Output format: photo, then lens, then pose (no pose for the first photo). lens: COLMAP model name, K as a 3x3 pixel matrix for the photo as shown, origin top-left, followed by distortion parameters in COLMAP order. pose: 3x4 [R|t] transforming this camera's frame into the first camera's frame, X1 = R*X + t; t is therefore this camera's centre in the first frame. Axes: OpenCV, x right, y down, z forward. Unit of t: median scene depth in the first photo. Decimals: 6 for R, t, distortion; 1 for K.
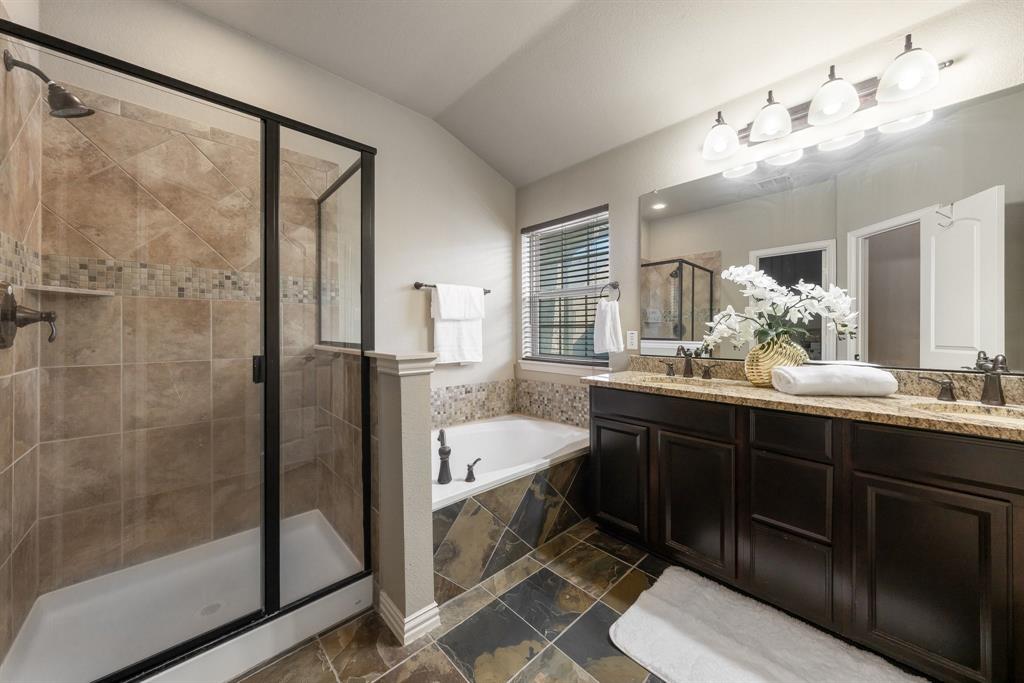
lens RADIAL K [[371.2, 0, 512.5], [0, 371.2, 333.5], [0, 0, 1]] dist [-0.001719, -0.000297]
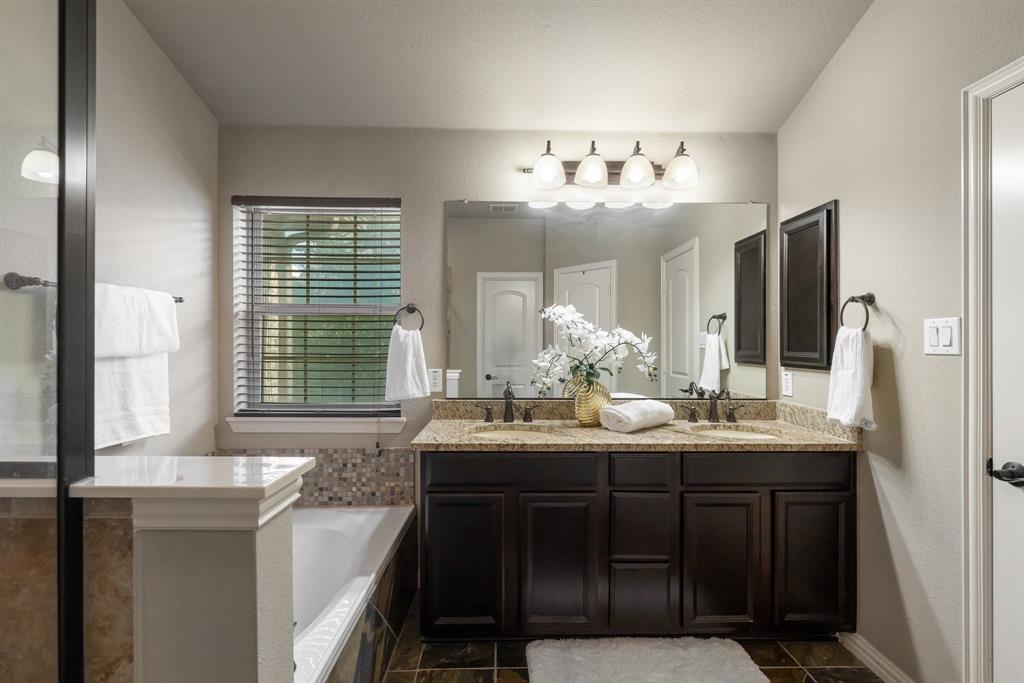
lens RADIAL K [[458.2, 0, 513.6], [0, 458.2, 342.4], [0, 0, 1]] dist [0.000393, -0.000073]
pose [[0.658379, -0.002313, 0.752683, -0.287649], [-0.000825, 0.999992, 0.003794, -0.063562], [-0.752686, -0.003119, 0.658373, 0.222498]]
